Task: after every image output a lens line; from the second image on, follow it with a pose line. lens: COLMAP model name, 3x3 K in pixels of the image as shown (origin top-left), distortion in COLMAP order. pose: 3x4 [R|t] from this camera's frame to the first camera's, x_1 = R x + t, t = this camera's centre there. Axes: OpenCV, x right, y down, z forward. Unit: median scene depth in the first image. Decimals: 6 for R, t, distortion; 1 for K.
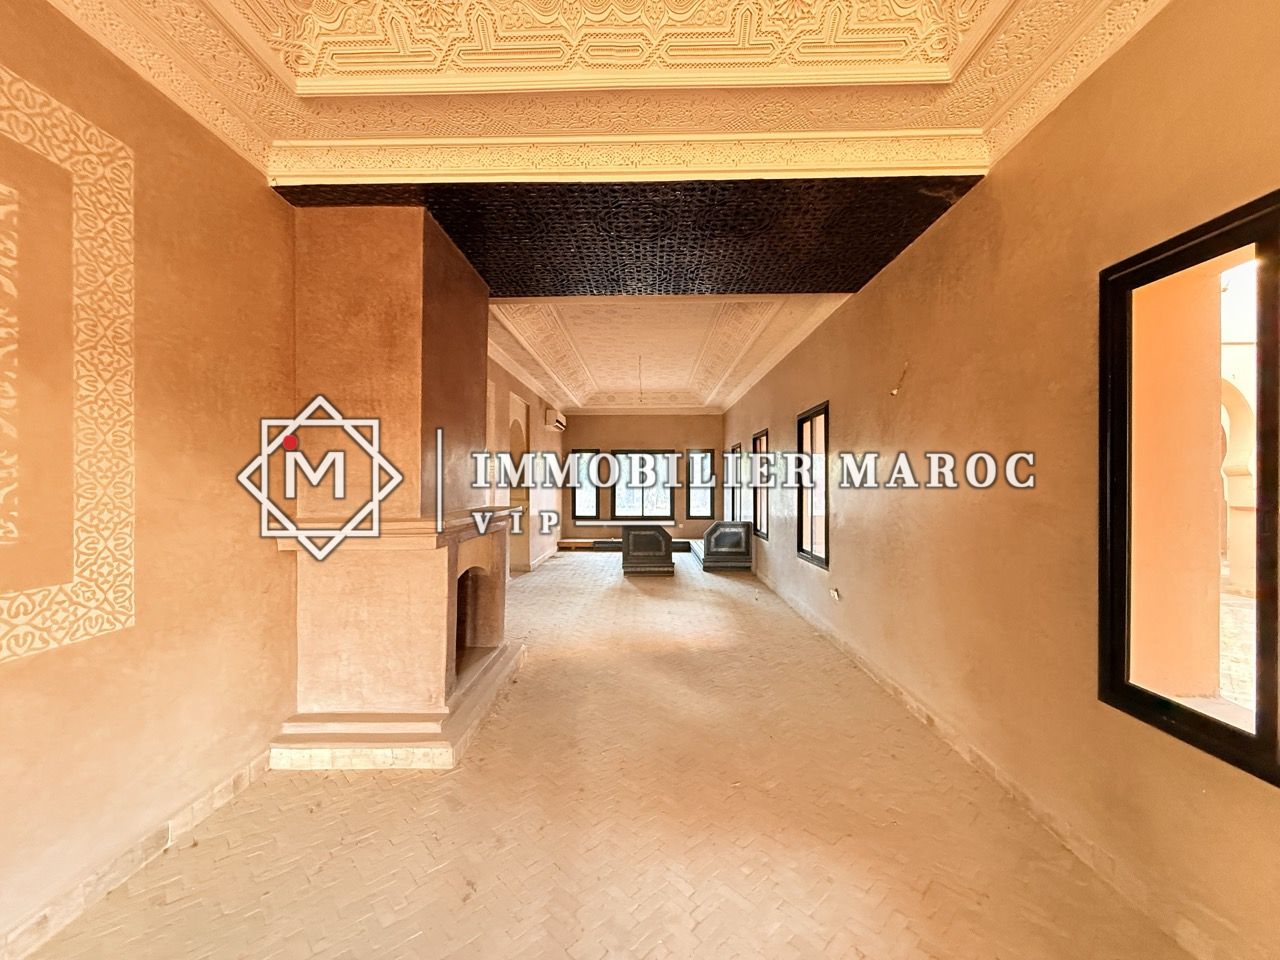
lens RADIAL K [[512.9, 0, 637.3], [0, 512.9, 478.2], [0, 0, 1]] dist [0.000594, -0.000070]
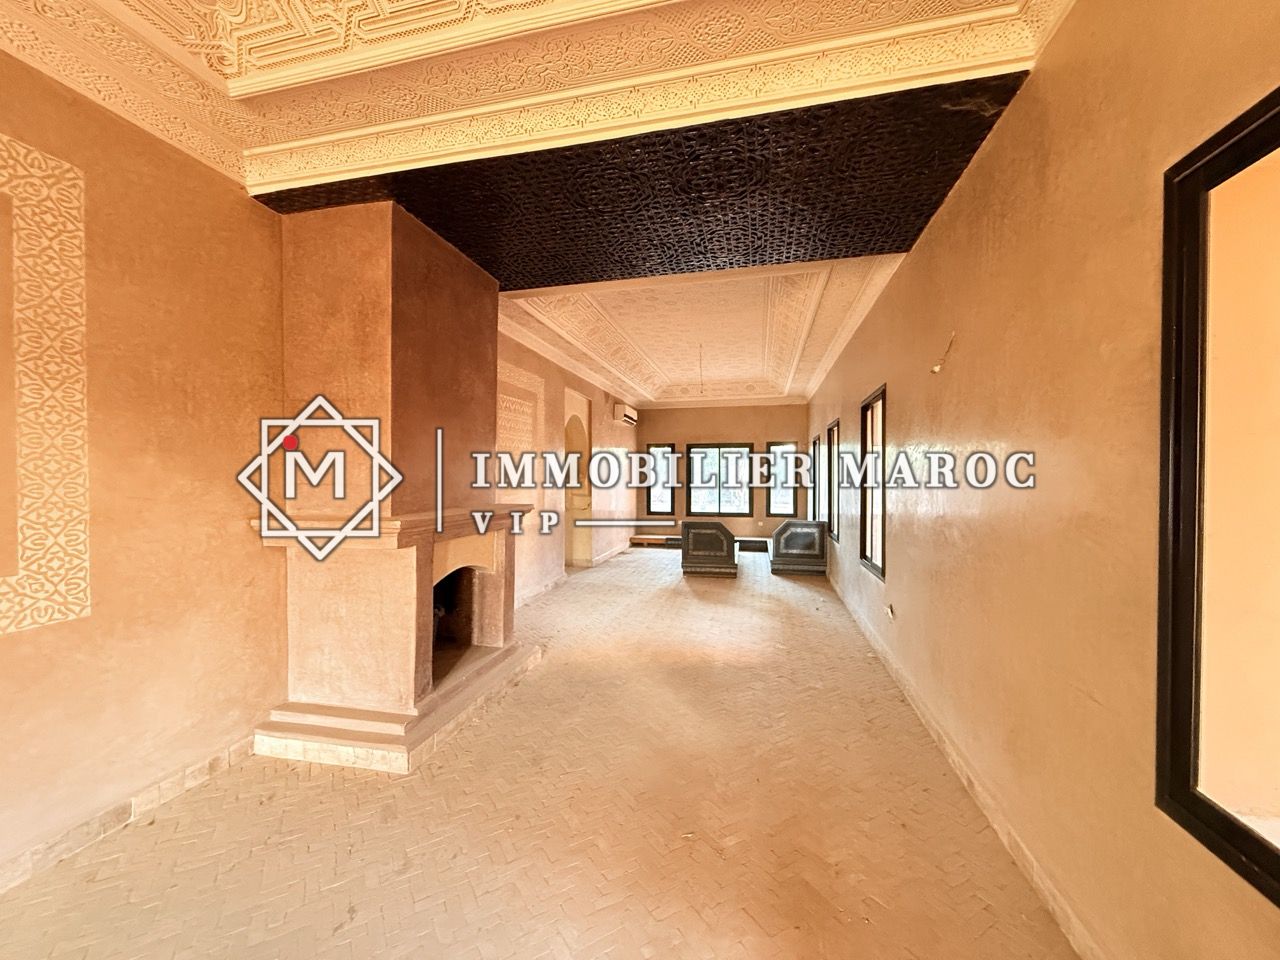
lens RADIAL K [[512.9, 0, 637.3], [0, 512.9, 478.2], [0, 0, 1]] dist [0.000594, -0.000070]
pose [[0.977618, 0.000813, -0.210388, 0.344246], [0.001664, 0.999931, 0.011594, -0.010832], [0.210383, -0.011684, 0.977549, 0.181395]]
